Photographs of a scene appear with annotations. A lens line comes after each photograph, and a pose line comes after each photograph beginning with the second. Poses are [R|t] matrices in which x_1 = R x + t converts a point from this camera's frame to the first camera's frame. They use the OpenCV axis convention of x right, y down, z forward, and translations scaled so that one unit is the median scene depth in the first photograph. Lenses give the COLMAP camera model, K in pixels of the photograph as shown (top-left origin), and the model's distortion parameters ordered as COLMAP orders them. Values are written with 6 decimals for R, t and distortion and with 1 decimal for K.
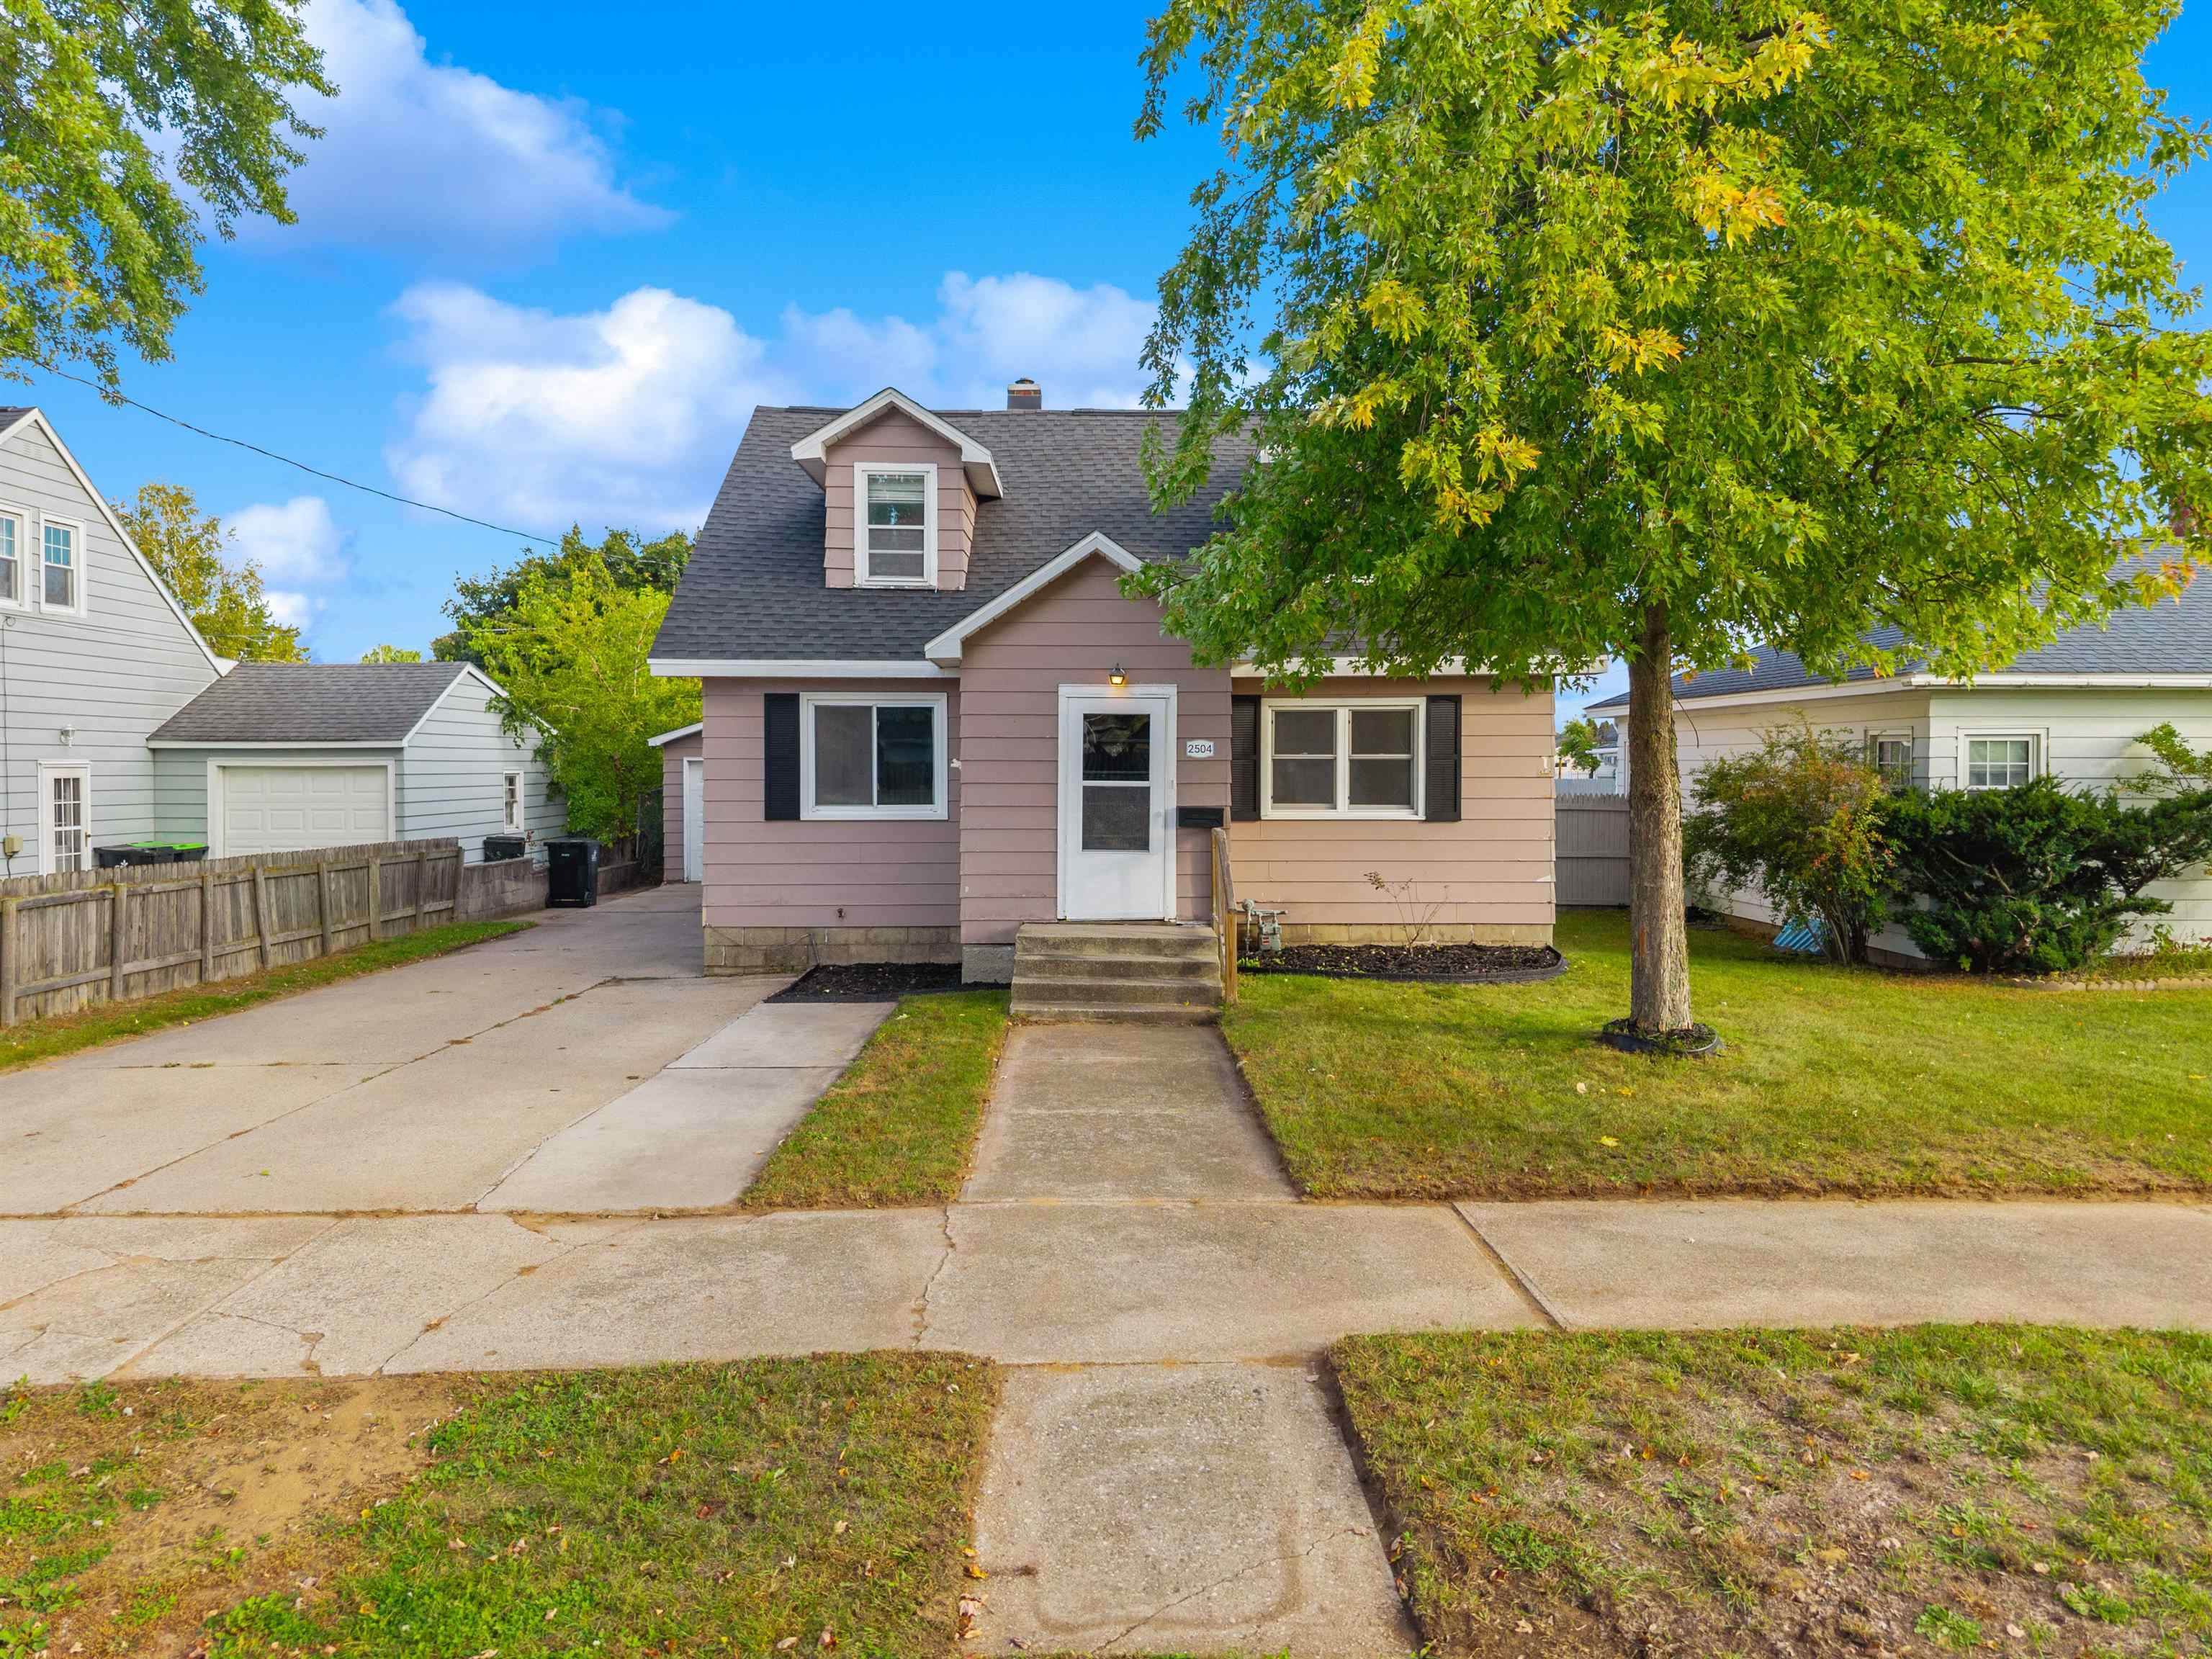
lens RADIAL K [[1522.9, 0, 1106.0], [0, 1522.9, 829.5], [0, 0, 1]] dist [0.130372, -0.346796]
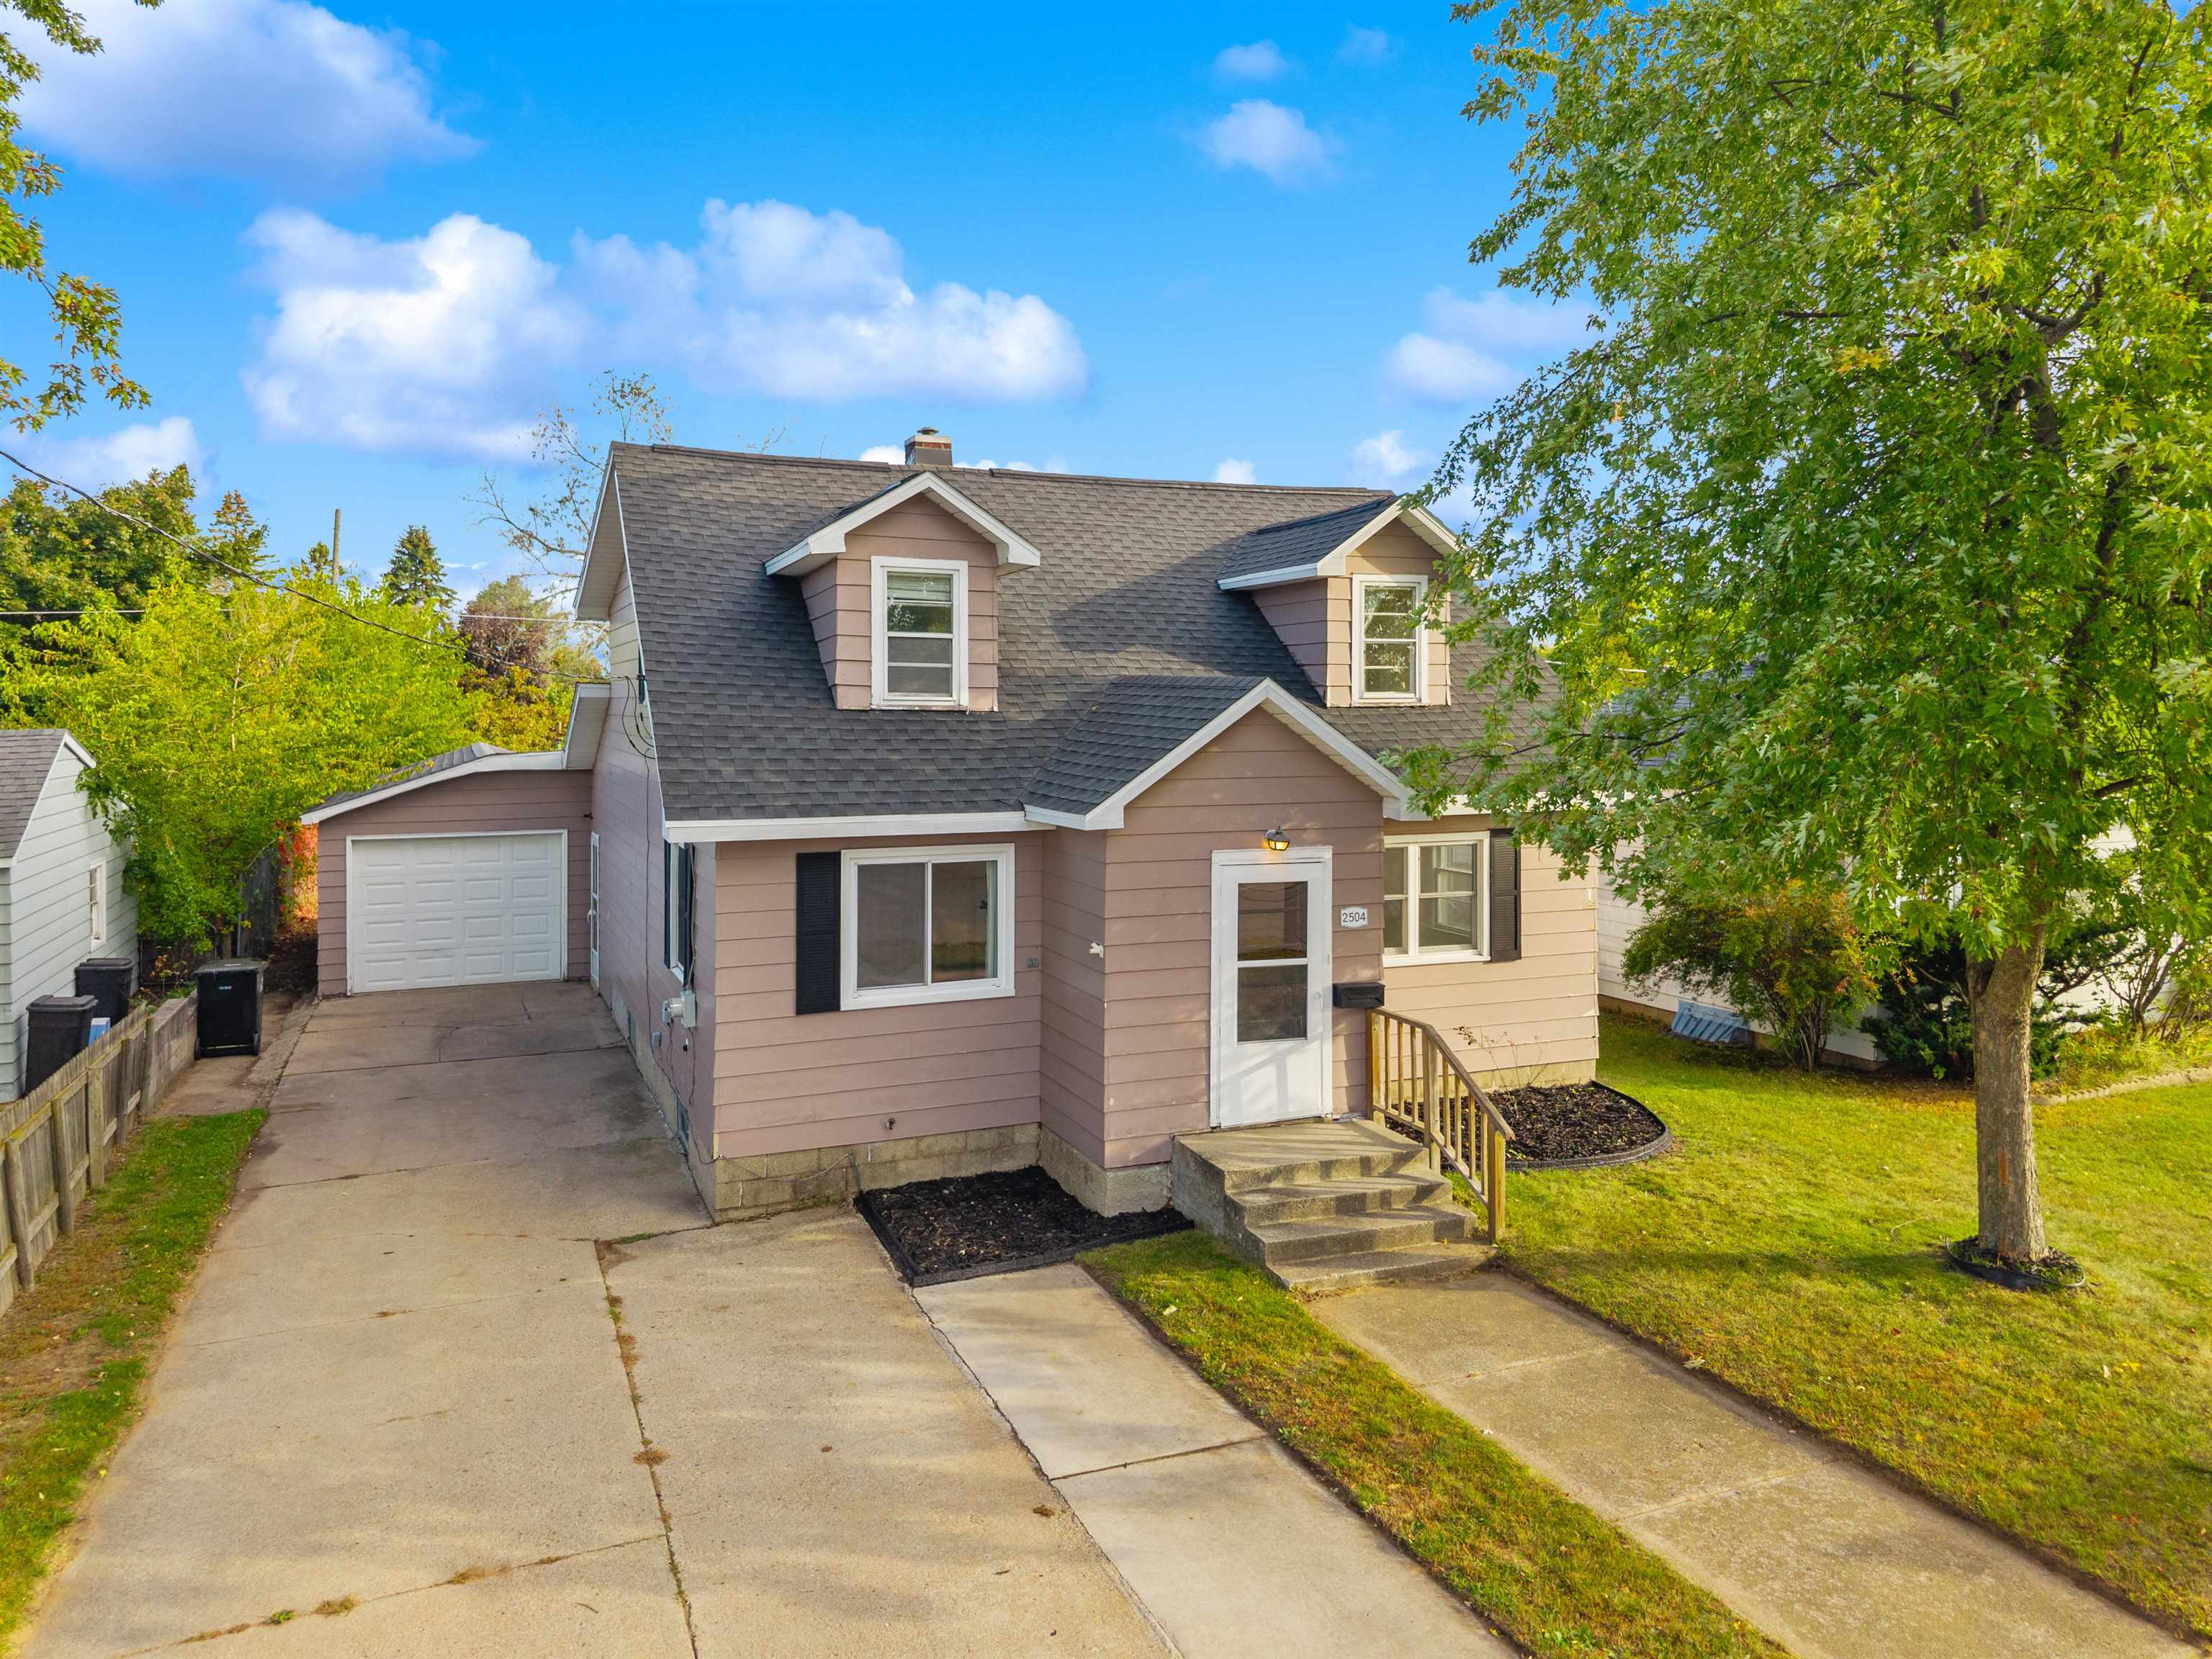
lens RADIAL K [[1524.1, 0, 1104.9], [0, 1524.1, 766.5], [0, 0, 1]] dist [0.120987, -0.171340]
pose [[0.926365, -0.013677, 0.376378, -0.367963], [0.016034, 0.999867, -0.003129, -0.127090], [-0.376285, 0.008933, 0.926461, 0.210203]]
